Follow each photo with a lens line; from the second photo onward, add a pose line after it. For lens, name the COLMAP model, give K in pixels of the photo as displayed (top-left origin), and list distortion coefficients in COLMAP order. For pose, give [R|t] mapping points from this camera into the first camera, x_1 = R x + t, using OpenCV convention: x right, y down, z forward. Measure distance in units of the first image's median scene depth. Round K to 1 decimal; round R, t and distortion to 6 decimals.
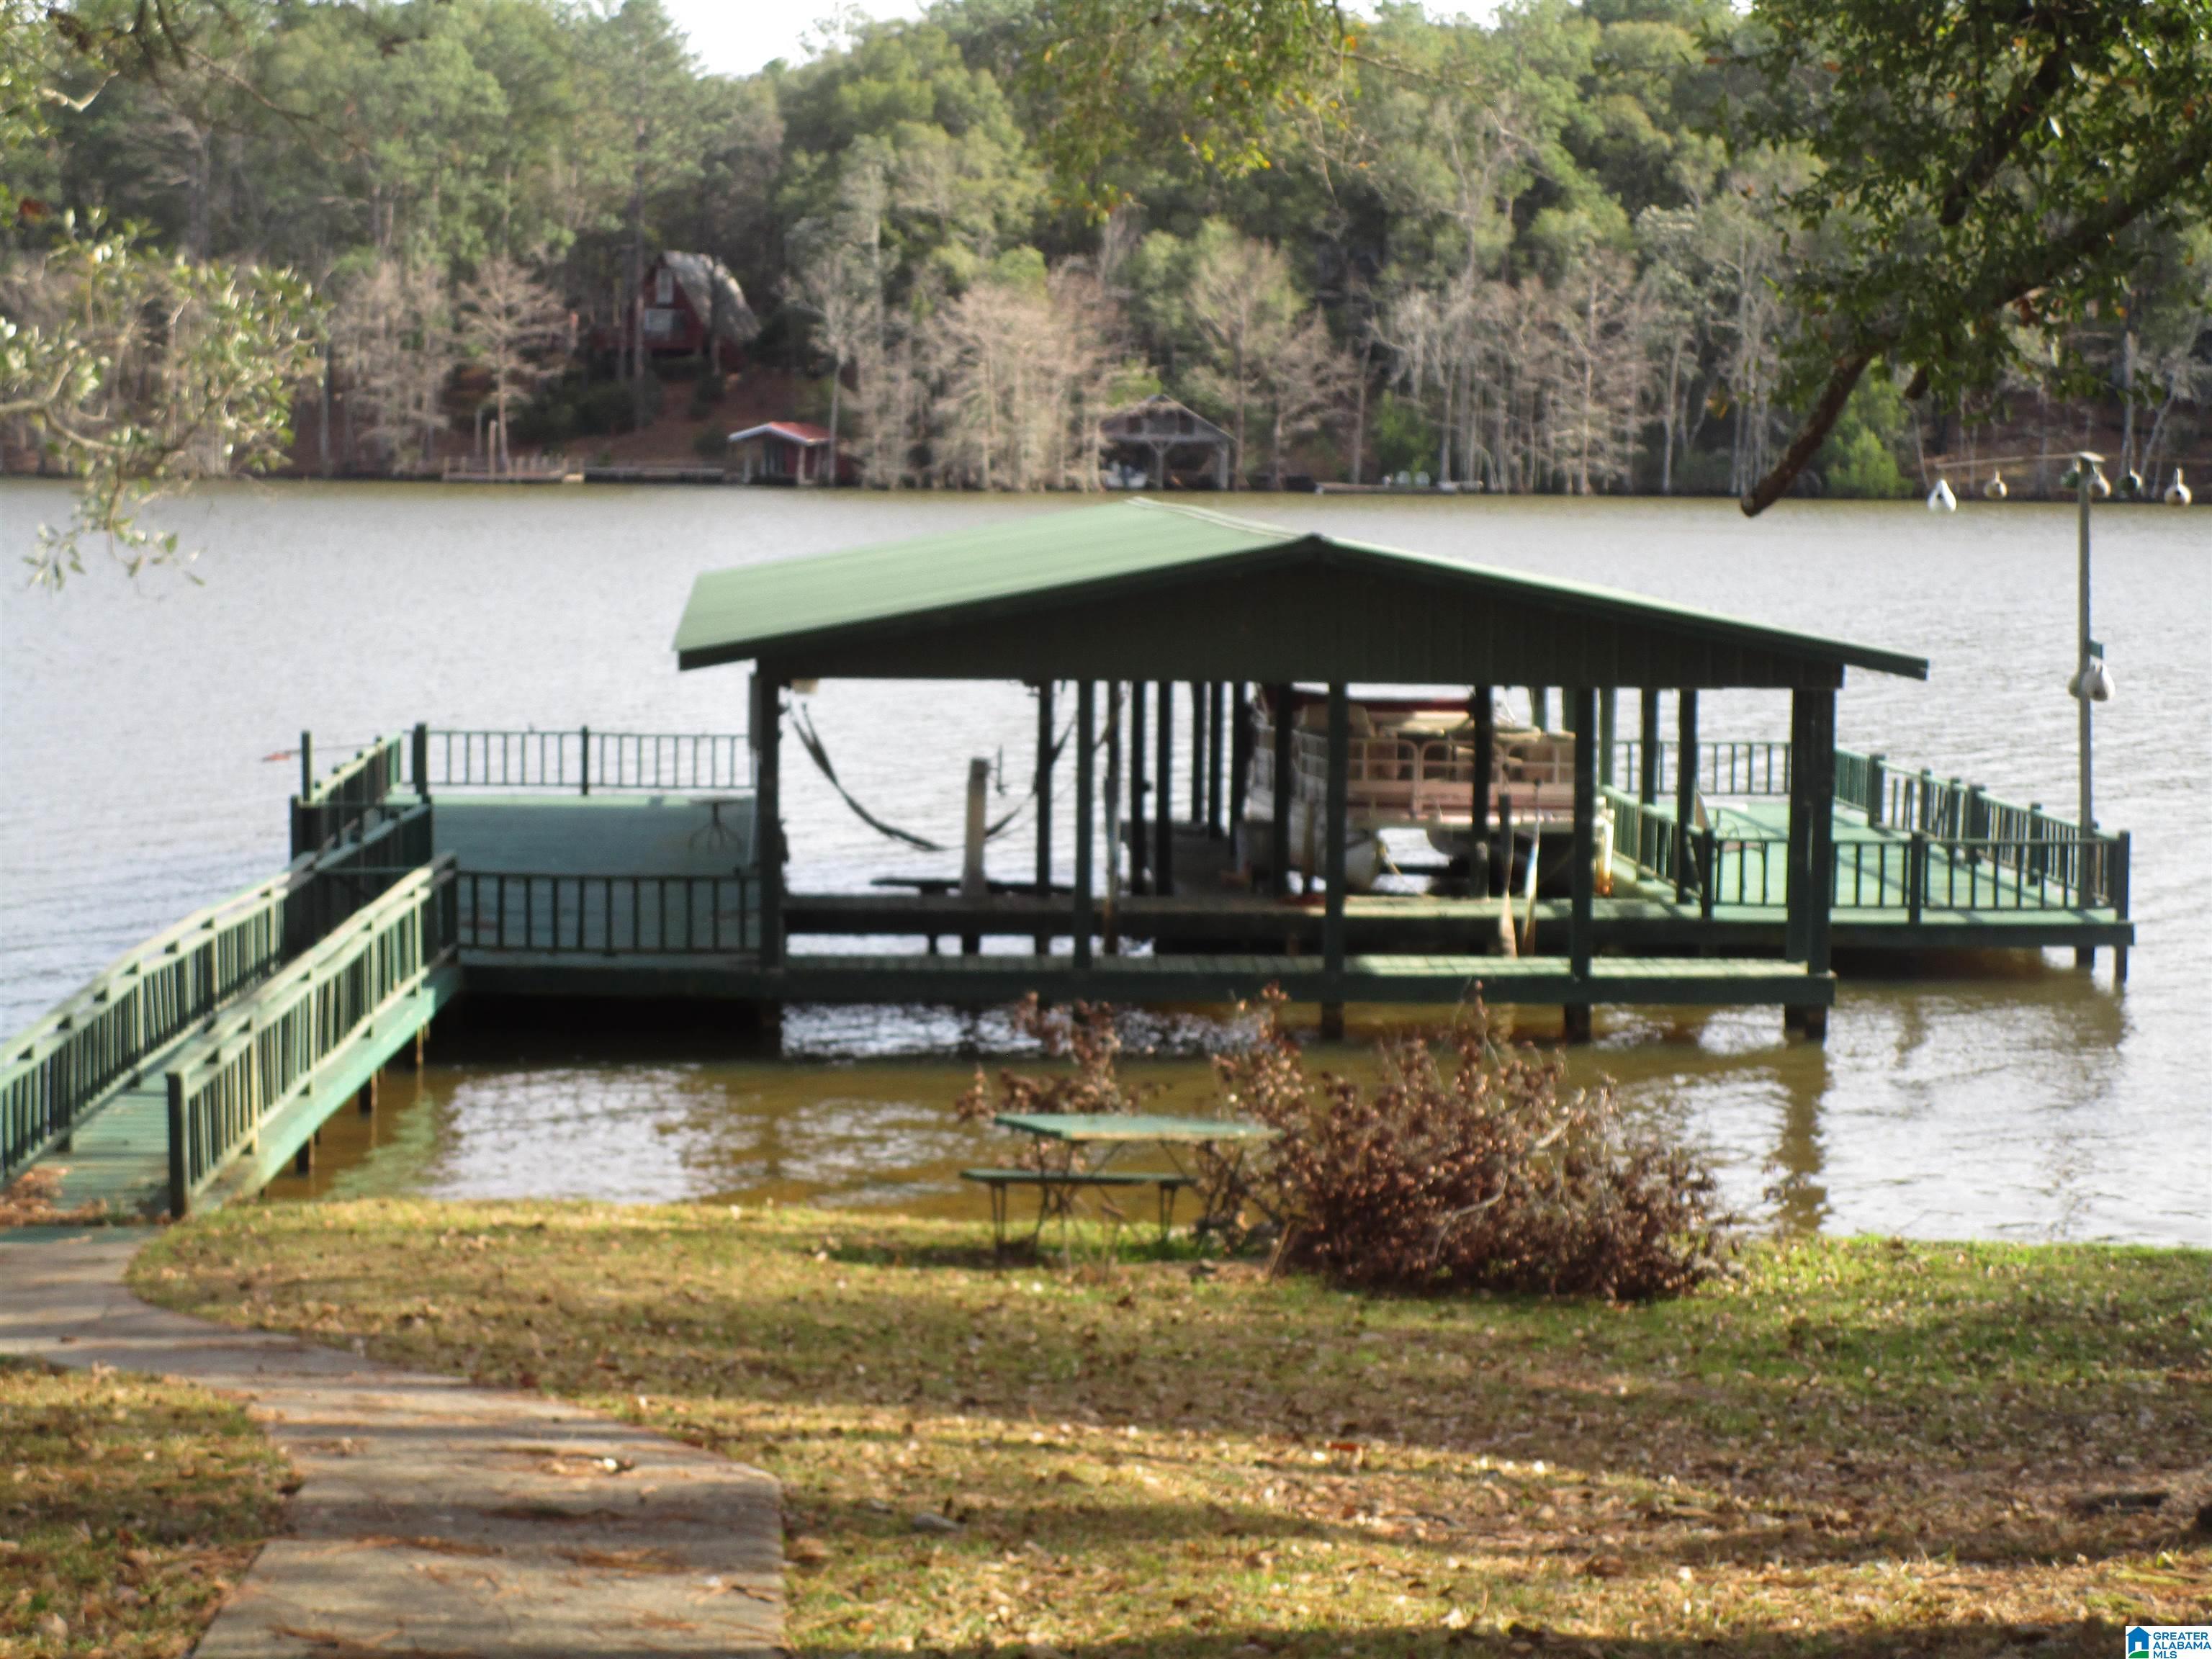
lens RADIAL K [[4401.8, 0, 1095.2], [0, 4401.8, 833.4], [0, 0, 1]] dist [-0.063780, 0.000000]
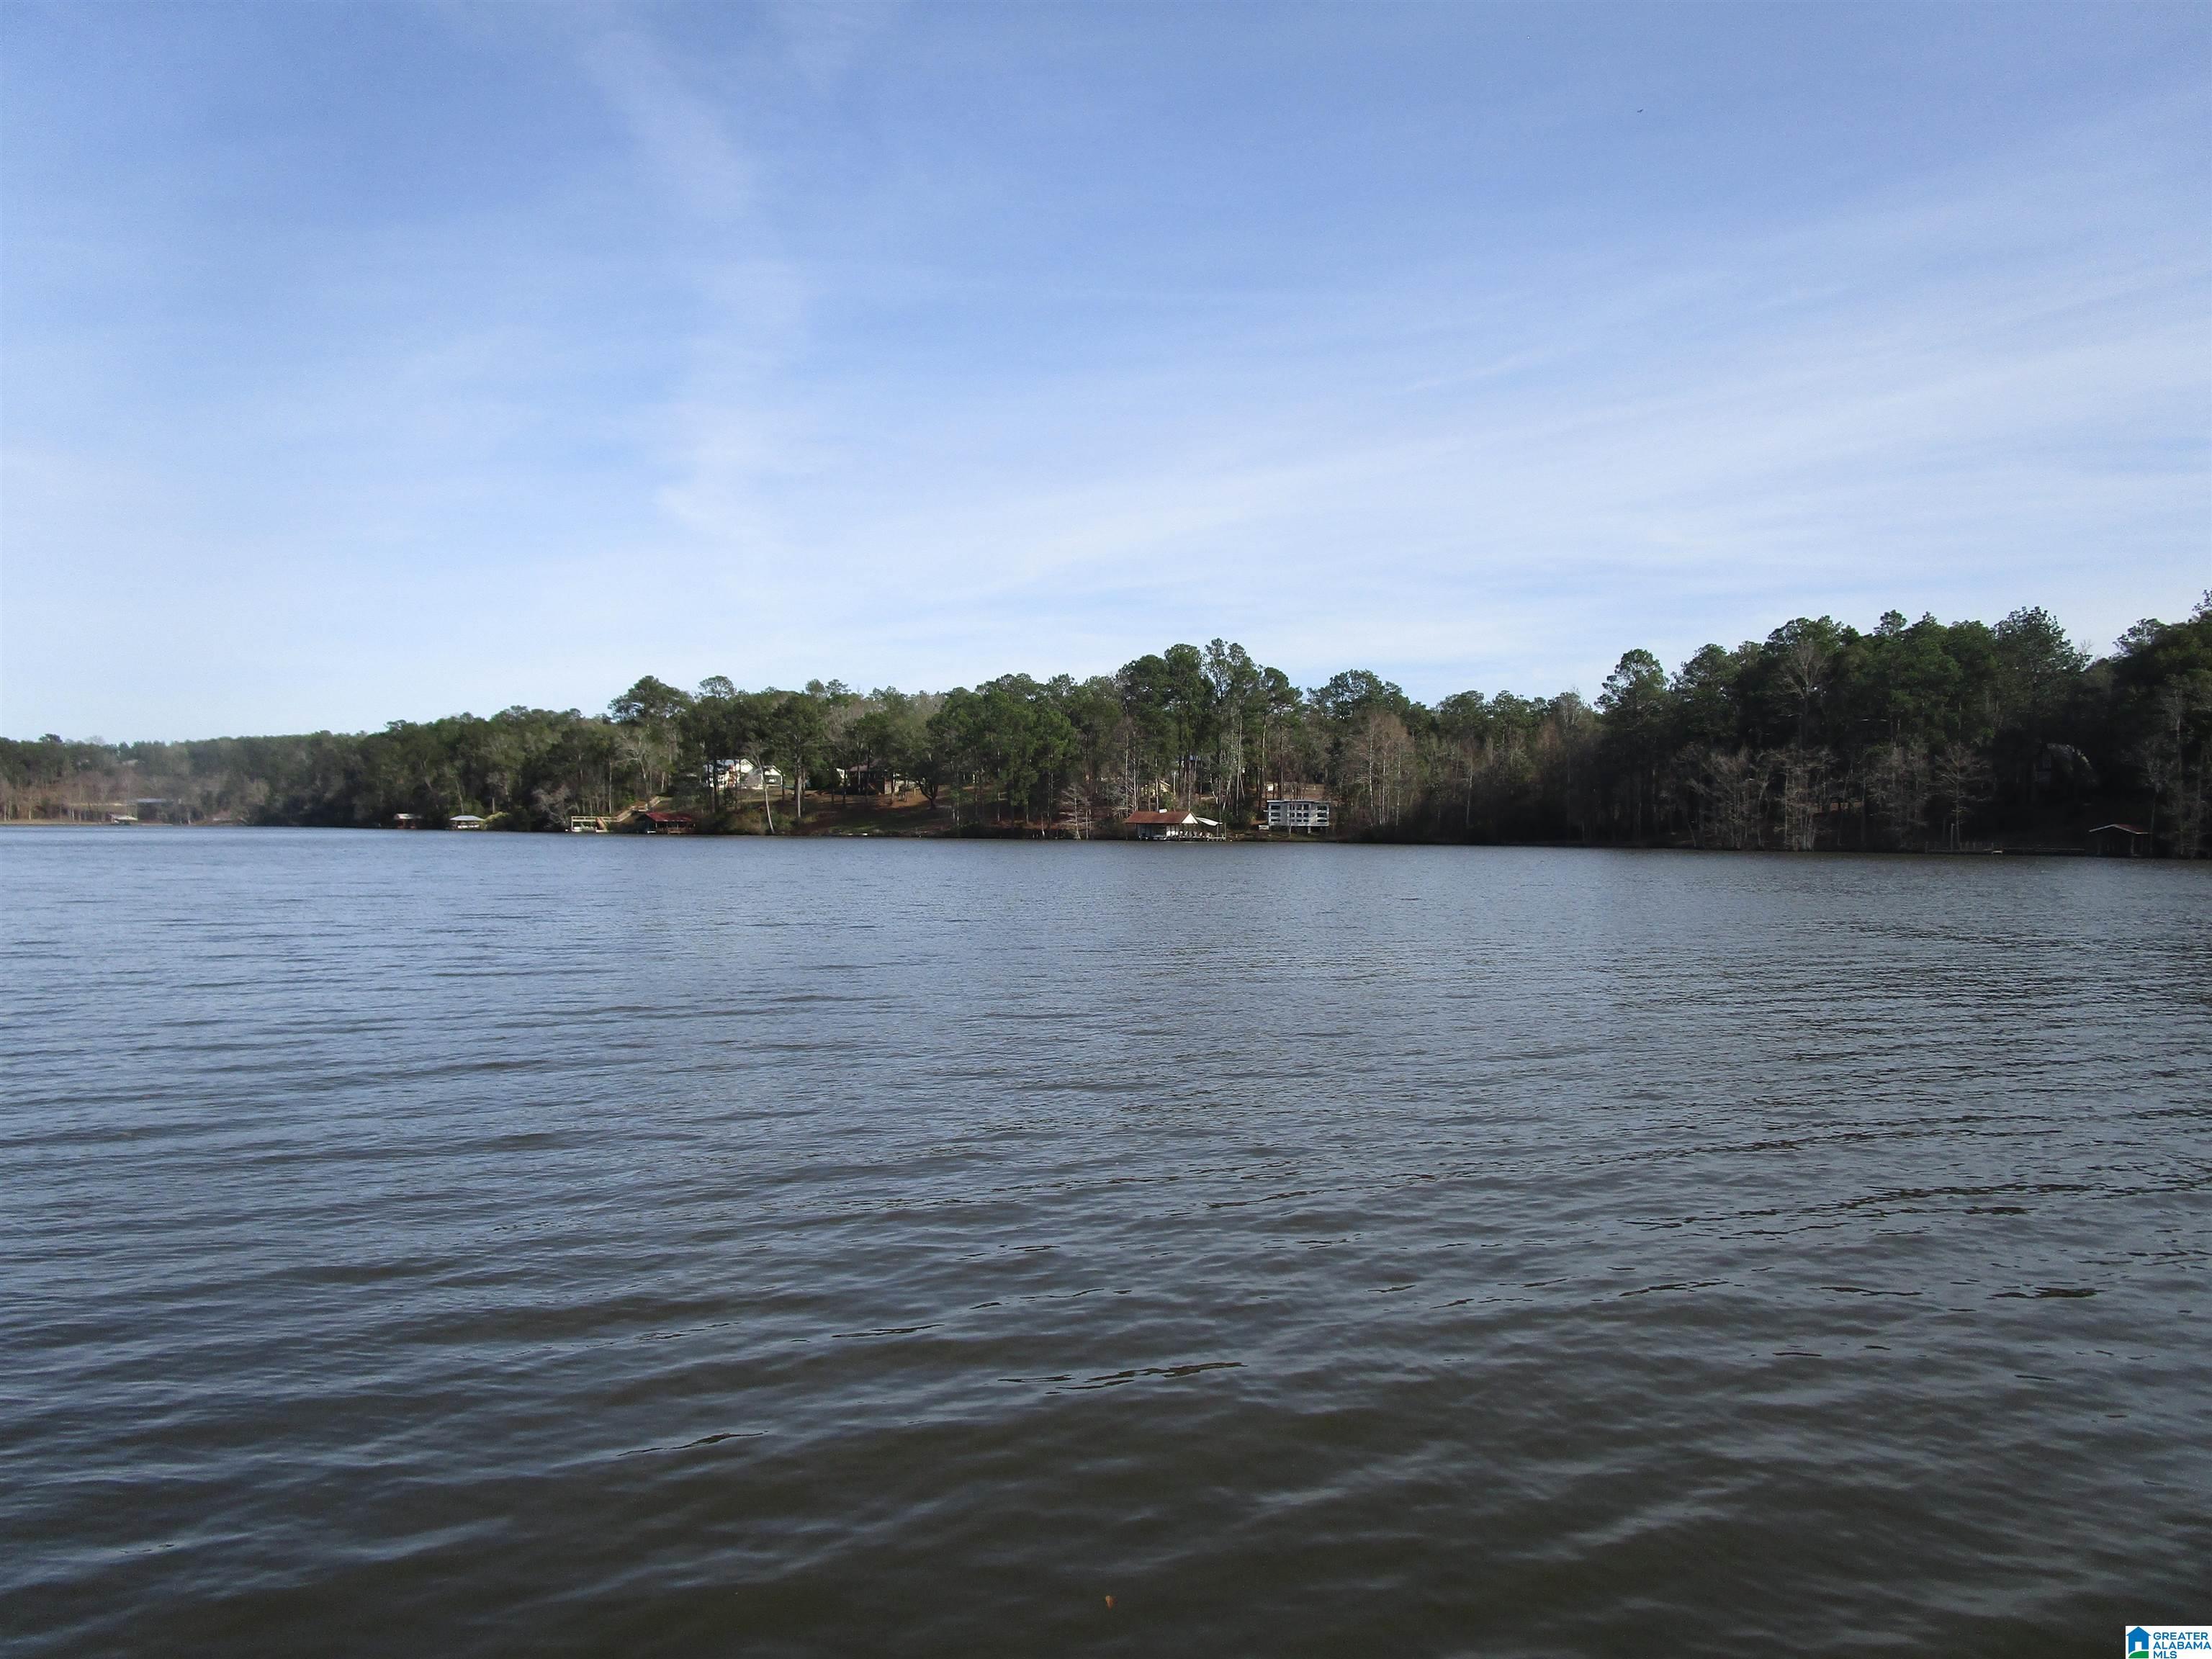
lens RADIAL K [[1602.6, 0, 1121.1], [0, 1602.6, 827.0], [0, 0, 1]] dist [-0.015037, 0.005639]
pose [[0.818568, -0.001480, -0.574408, -0.155910], [-0.058161, 0.994644, -0.085445, -0.040117], [0.571458, 0.103350, 0.814097, 1.014501]]
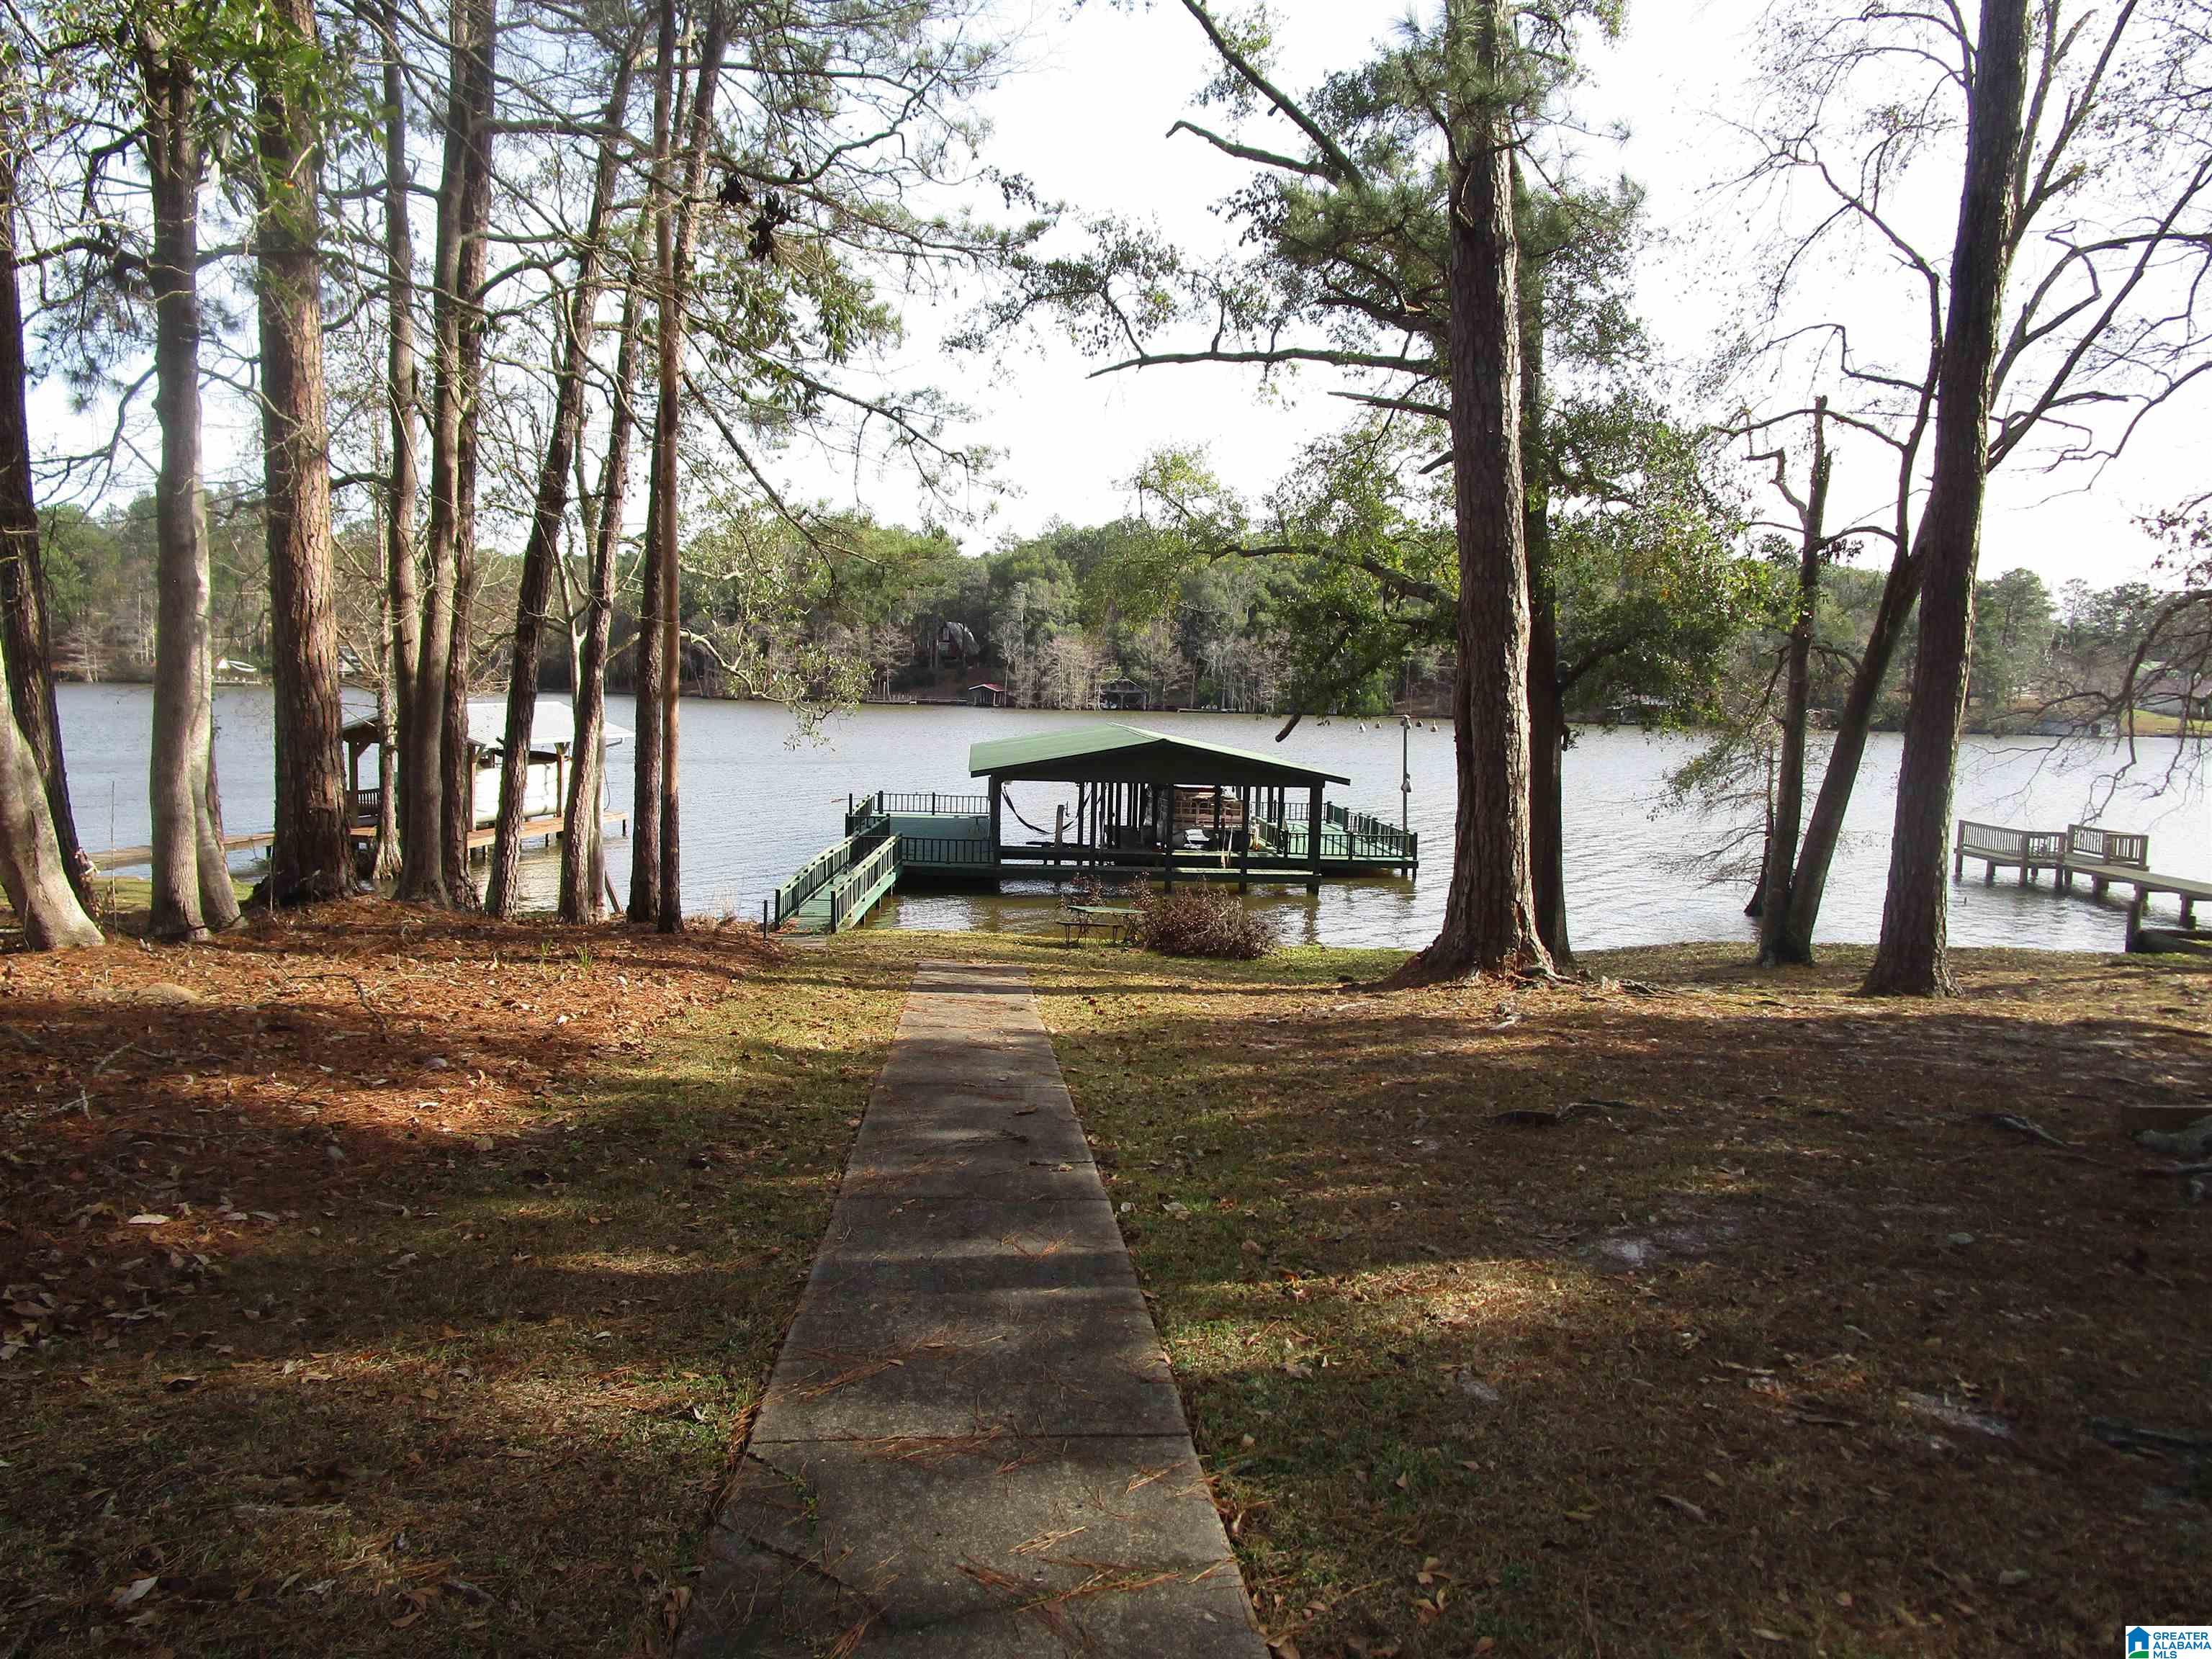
lens RADIAL K [[1602.6, 0, 1112.3], [0, 1602.6, 824.1], [0, 0, 1]] dist [-0.015037, 0.005639]
pose [[0.999858, 0.013981, 0.009440, 0.000426], [-0.013935, 0.999891, -0.004948, 0.001778], [-0.009508, 0.004816, 0.999943, -0.140732]]
